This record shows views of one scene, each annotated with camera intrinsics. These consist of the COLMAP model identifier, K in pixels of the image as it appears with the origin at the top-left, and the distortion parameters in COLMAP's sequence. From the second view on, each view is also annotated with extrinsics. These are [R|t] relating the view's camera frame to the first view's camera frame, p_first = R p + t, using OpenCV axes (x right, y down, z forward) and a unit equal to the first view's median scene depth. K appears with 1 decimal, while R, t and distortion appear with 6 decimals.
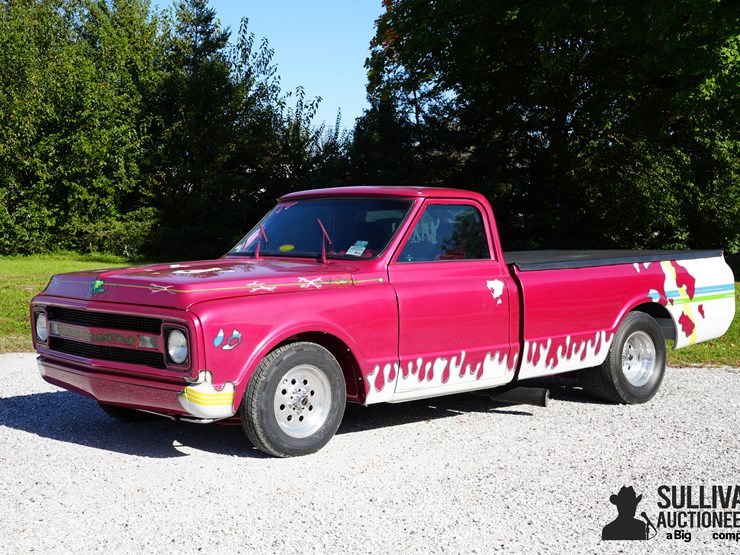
lens RADIAL K [[1118.0, 0, 373.4], [0, 1118.0, 275.4], [0, 0, 1]] dist [0.333652, 0.000000]
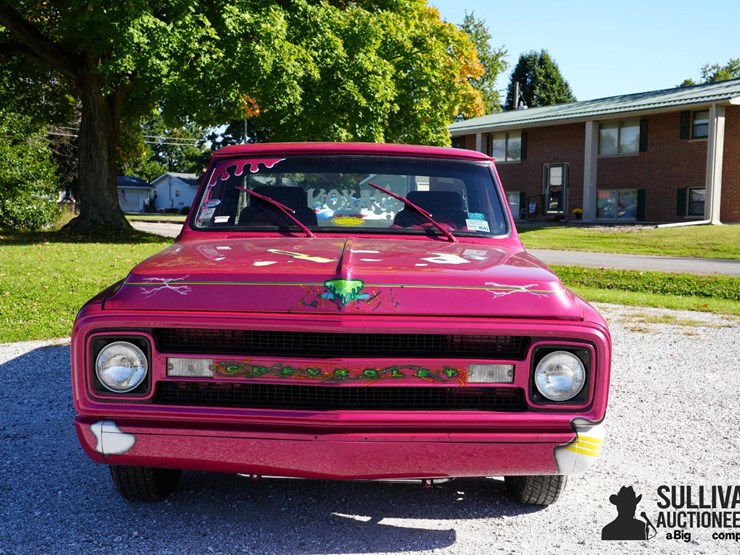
lens RADIAL K [[903.1, 0, 366.7], [0, 903.1, 280.4], [0, 0, 1]] dist [0.107866, 0.000000]
pose [[0.665073, -0.053191, 0.744882, -0.525694], [0.016405, 0.998260, 0.056636, -0.019870], [-0.746598, -0.025447, 0.664789, 0.604671]]
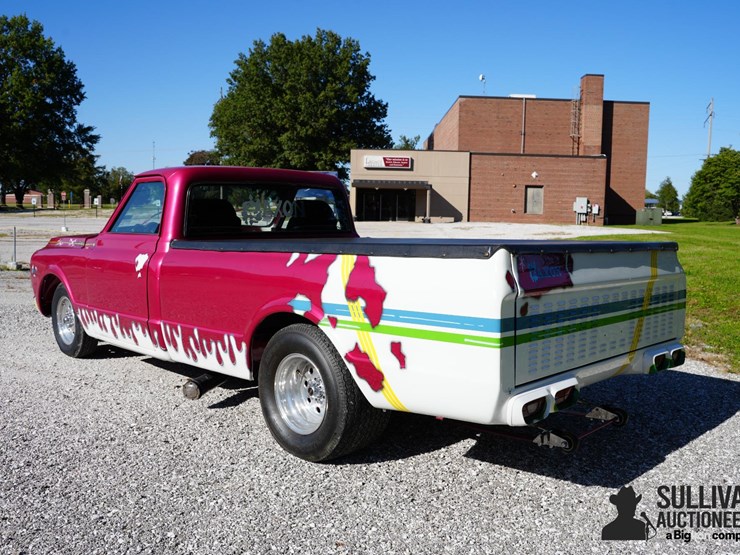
lens RADIAL K [[660.5, 0, 373.2], [0, 660.5, 276.2], [0, 0, 1]] dist [-0.077956, 0.026214]
pose [[0.058305, 0.090452, -0.994193, 0.706882], [-0.050491, 0.994879, 0.087553, -0.038039], [0.997021, 0.045093, 0.062573, 1.161415]]
